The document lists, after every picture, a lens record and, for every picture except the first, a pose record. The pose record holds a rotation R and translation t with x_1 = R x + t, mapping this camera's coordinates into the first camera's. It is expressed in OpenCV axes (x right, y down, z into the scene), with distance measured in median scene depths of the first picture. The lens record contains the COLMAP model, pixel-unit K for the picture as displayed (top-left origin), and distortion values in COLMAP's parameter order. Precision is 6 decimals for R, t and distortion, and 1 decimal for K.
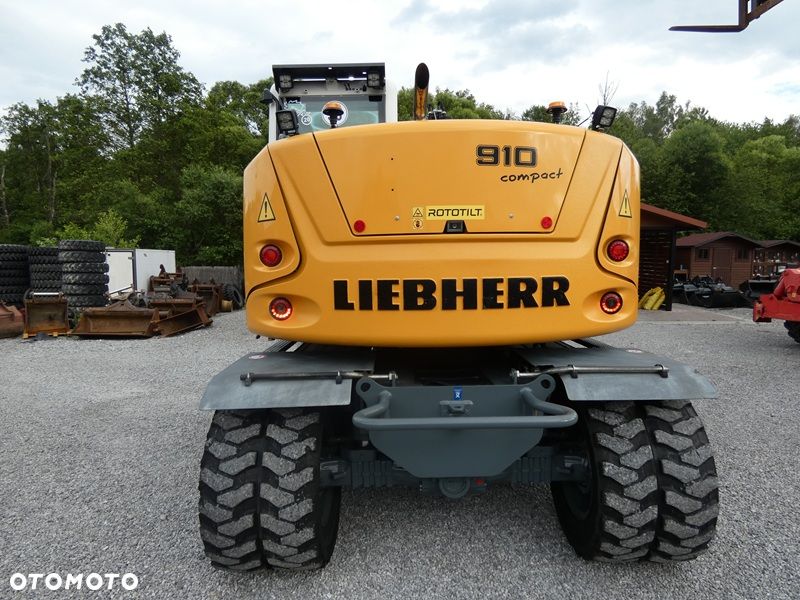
lens RADIAL K [[481.8, 0, 402.1], [0, 481.8, 298.7], [0, 0, 1]] dist [-0.005026, -0.000529]
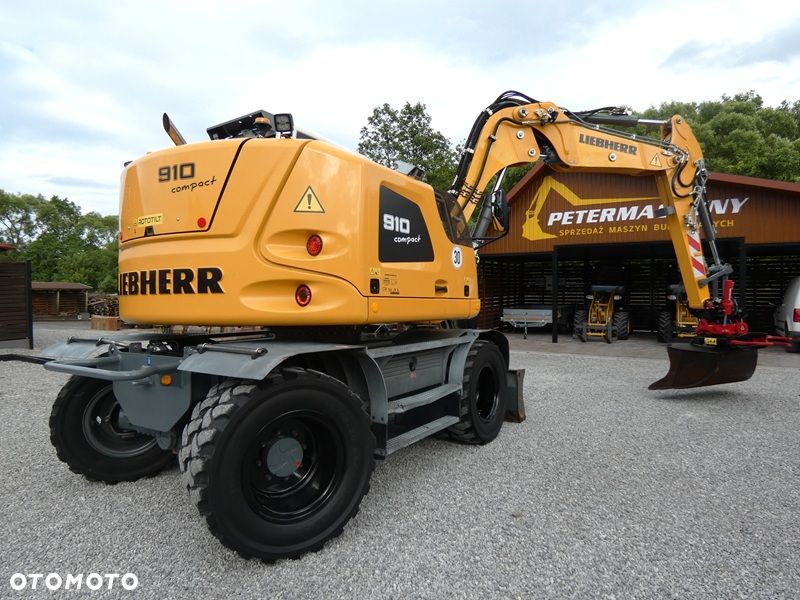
lens RADIAL K [[472.9, 0, 400.0], [0, 472.9, 300.0], [0, 0, 1]] dist [-0.007517, -0.001551]
pose [[0.840602, 0.007389, -0.541603, 1.332561], [-0.046412, 0.997212, -0.058431, 0.077835], [0.539661, 0.074254, 0.838601, 0.295652]]
